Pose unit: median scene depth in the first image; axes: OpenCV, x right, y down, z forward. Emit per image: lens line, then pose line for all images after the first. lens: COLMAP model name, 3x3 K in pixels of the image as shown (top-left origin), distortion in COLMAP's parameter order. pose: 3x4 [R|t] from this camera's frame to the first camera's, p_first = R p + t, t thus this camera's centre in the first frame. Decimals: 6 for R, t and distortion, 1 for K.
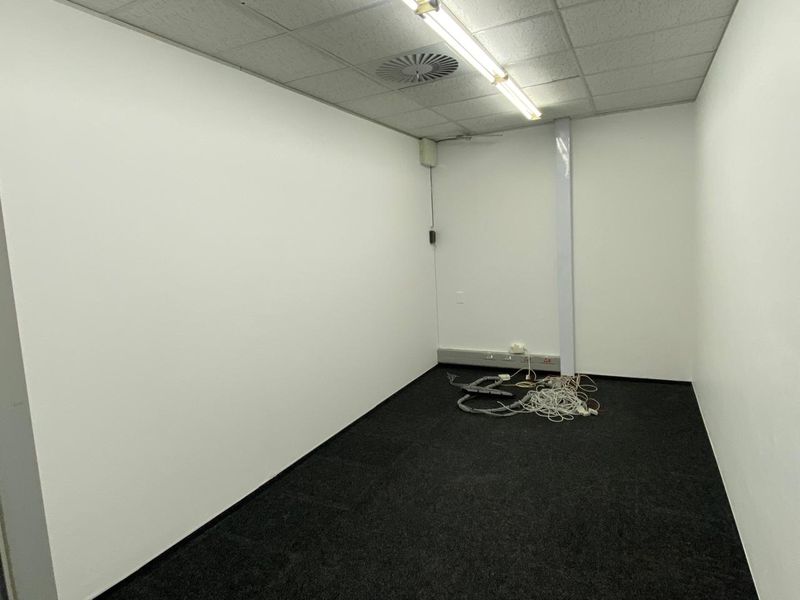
lens RADIAL K [[465.6, 0, 395.0], [0, 465.6, 292.9], [0, 0, 1]] dist [0.099162, -0.094549]
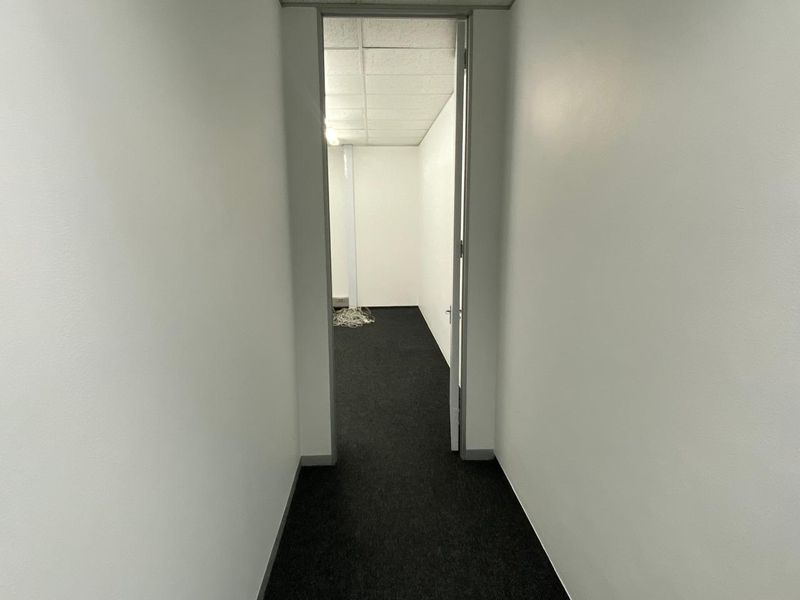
lens RADIAL K [[465.6, 0, 395.0], [0, 465.6, 292.9], [0, 0, 1]] dist [0.099162, -0.094549]
pose [[0.870004, -0.029004, 0.492191, -0.311542], [0.011177, 0.999172, 0.039122, 0.070545], [-0.492919, -0.028535, 0.869607, -0.473307]]
